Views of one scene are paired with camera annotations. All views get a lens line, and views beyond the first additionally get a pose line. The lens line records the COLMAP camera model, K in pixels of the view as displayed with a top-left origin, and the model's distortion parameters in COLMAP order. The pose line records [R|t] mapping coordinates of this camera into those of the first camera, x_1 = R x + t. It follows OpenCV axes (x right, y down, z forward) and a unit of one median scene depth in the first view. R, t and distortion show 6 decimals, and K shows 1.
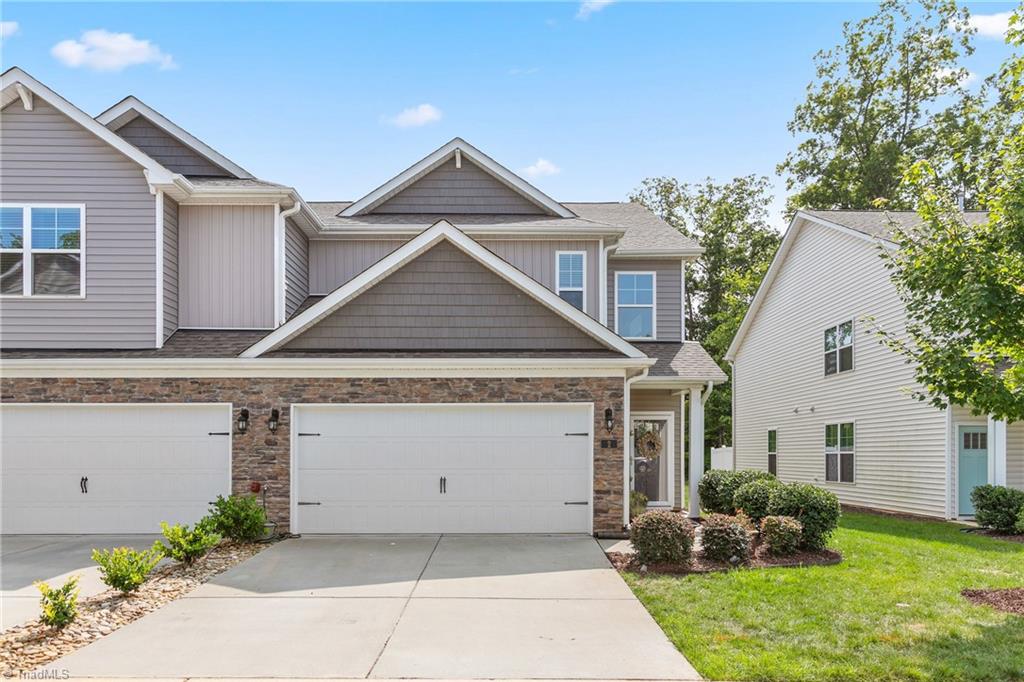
lens RADIAL K [[683.3, 0, 512.0], [0, 683.3, 341.0], [0, 0, 1]] dist [0.006191, 0.004183]
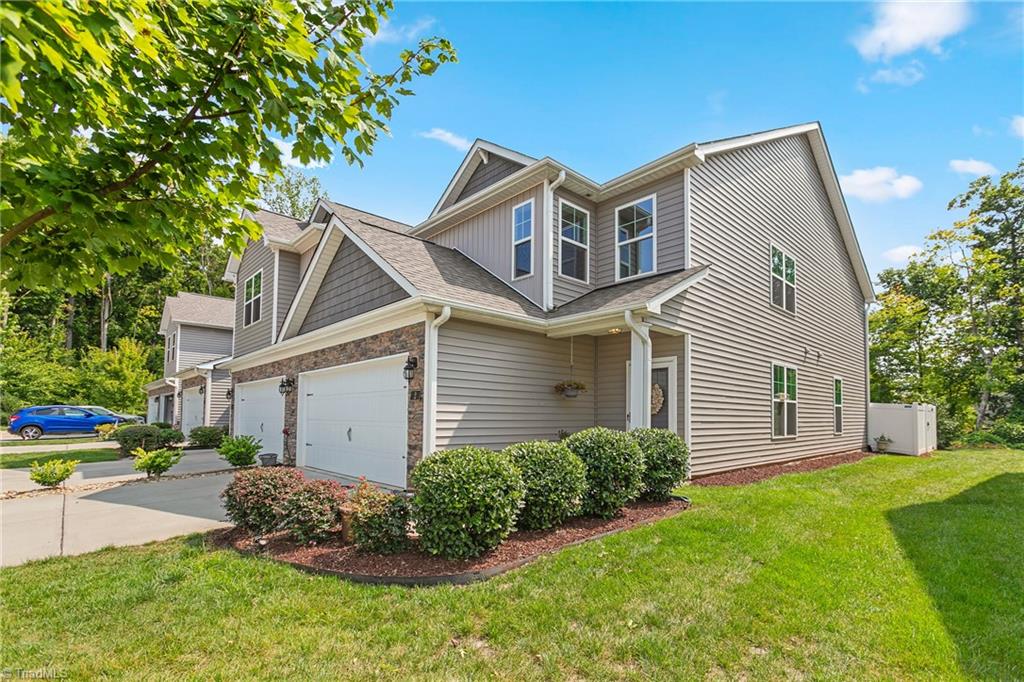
lens RADIAL K [[468.4, 0, 512.0], [0, 468.4, 341.0], [0, 0, 1]] dist [0.000245, 0.000021]
pose [[0.681223, -0.110669, -0.723663, 0.682158], [0.112923, 0.992562, -0.045491, 0.119519], [0.723315, -0.050729, 0.688653, 0.652735]]
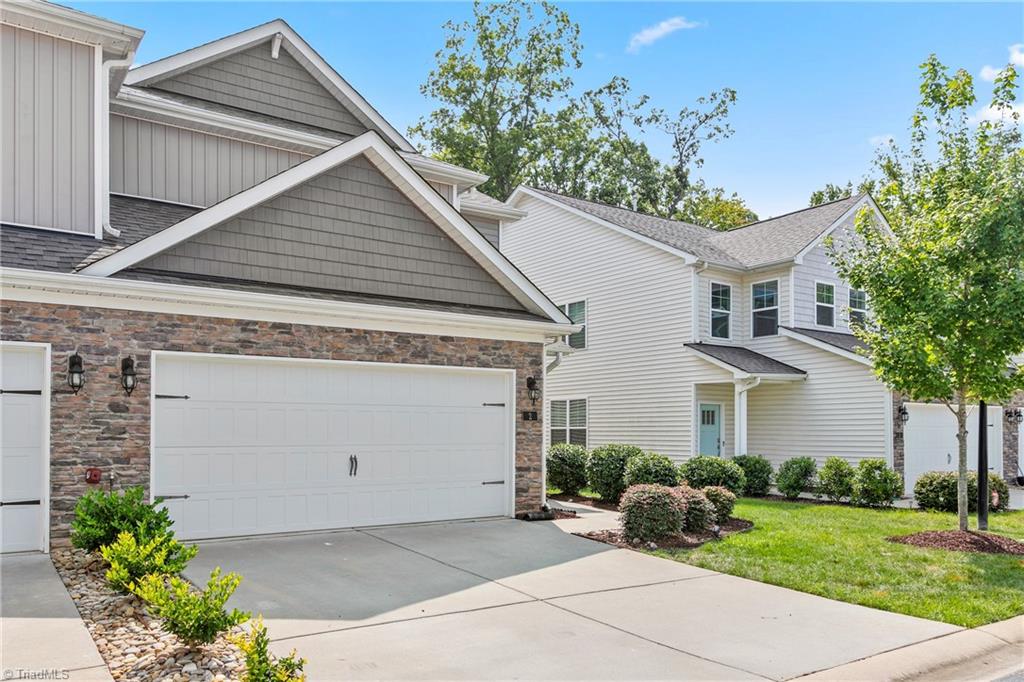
lens RADIAL K [[770.3, 0, 513.4], [0, 770.3, 303.3], [0, 0, 1]] dist [0.001781, 0.000501]
pose [[0.820617, 0.094779, 0.563565, -0.459847], [-0.094300, 0.995091, -0.030041, 0.034241], [-0.563645, -0.028492, 0.825525, 0.170640]]
